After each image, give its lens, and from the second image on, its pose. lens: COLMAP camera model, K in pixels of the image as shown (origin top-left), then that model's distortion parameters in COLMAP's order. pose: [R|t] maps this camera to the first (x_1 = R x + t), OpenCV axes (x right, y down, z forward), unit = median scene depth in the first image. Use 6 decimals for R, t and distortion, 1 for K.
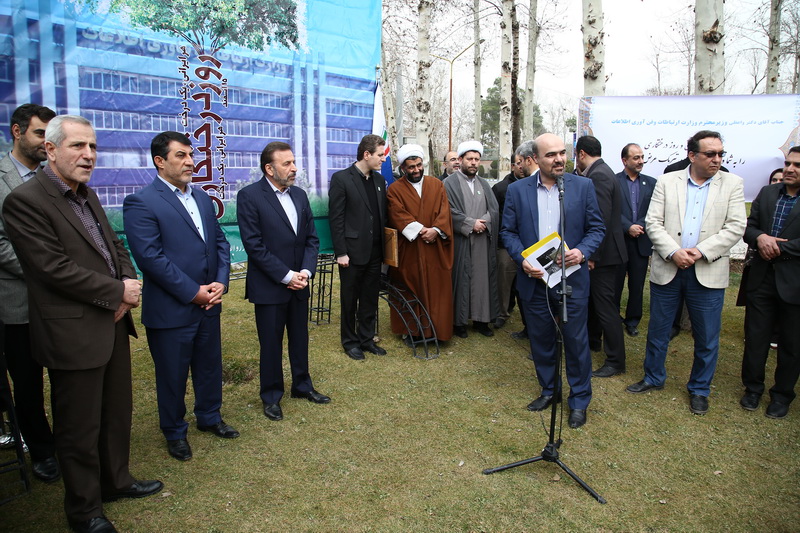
lens RADIAL K [[531.4, 0, 403.1], [0, 531.4, 267.6], [0, 0, 1]] dist [-0.128470, 0.060709]
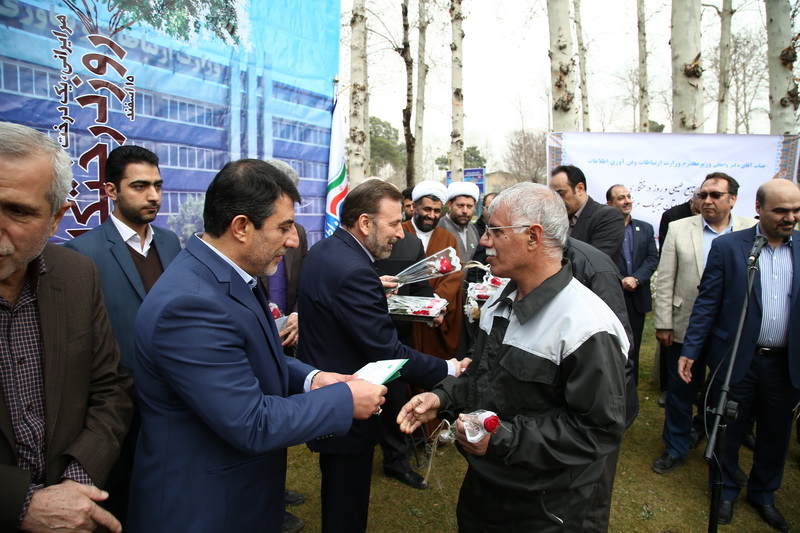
lens RADIAL K [[531.4, 0, 408.2], [0, 531.4, 270.8], [0, 0, 1]] dist [-0.128470, 0.060709]
pose [[0.969006, -0.023904, 0.245879, -0.152087], [0.039161, 0.997586, -0.057347, -0.067041], [-0.243914, 0.065198, 0.967603, 0.285608]]
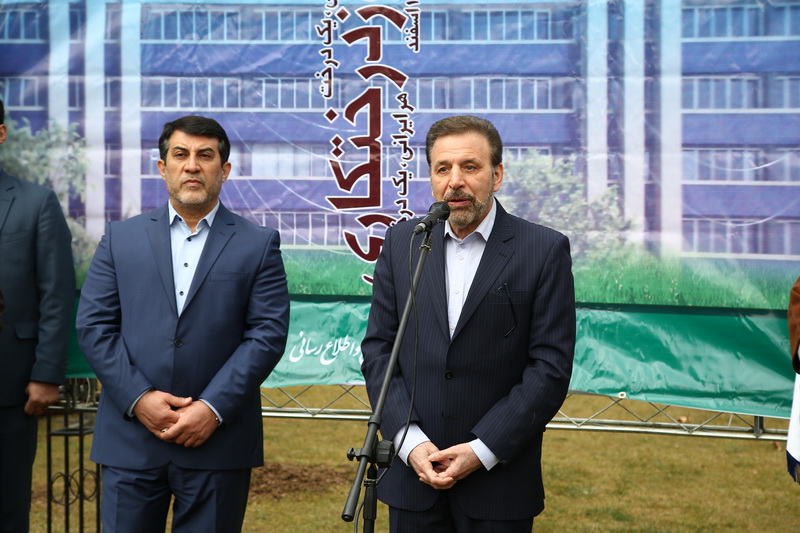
lens RADIAL K [[1737.0, 0, 401.0], [0, 1737.0, 267.6], [0, 0, 1]] dist [0.402136, 0.000000]
pose [[0.459731, 0.033888, -0.887411, 0.948613], [-0.163582, 0.985404, -0.047115, -0.035148], [0.872862, 0.166825, 0.458565, 0.261599]]
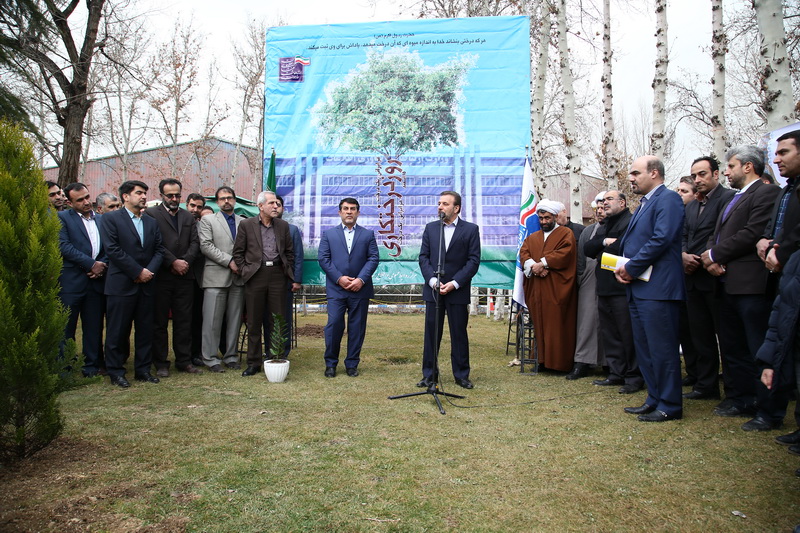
lens RADIAL K [[531.4, 0, 405.5], [0, 531.4, 263.7], [0, 0, 1]] dist [-0.128470, 0.060709]
pose [[0.609658, -0.033922, -0.791938, 0.861181], [-0.147286, 0.976837, -0.155227, 0.158552], [0.778861, 0.211277, 0.590541, 0.062209]]
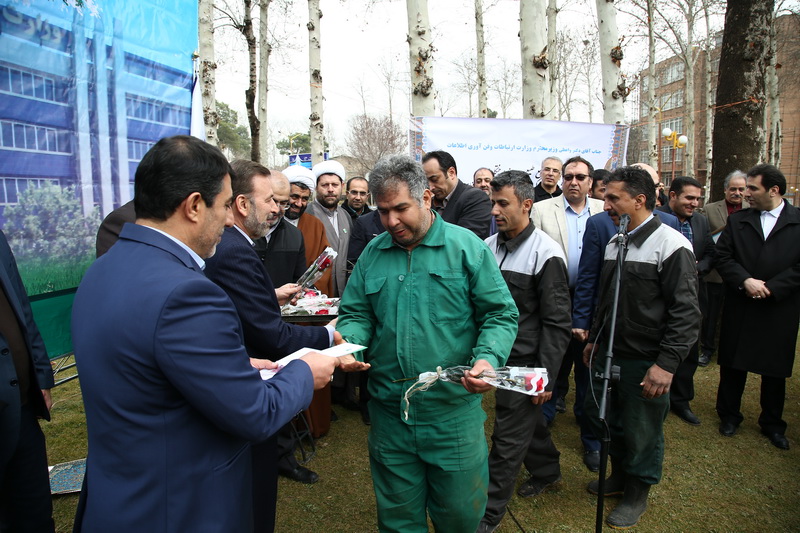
lens RADIAL K [[531.4, 0, 408.3], [0, 531.4, 269.1], [0, 0, 1]] dist [-0.128470, 0.060709]
pose [[0.856766, -0.074434, 0.510305, -0.188996], [0.093670, 0.995530, -0.012056, -0.072347], [-0.507127, 0.058129, 0.859909, 0.314989]]
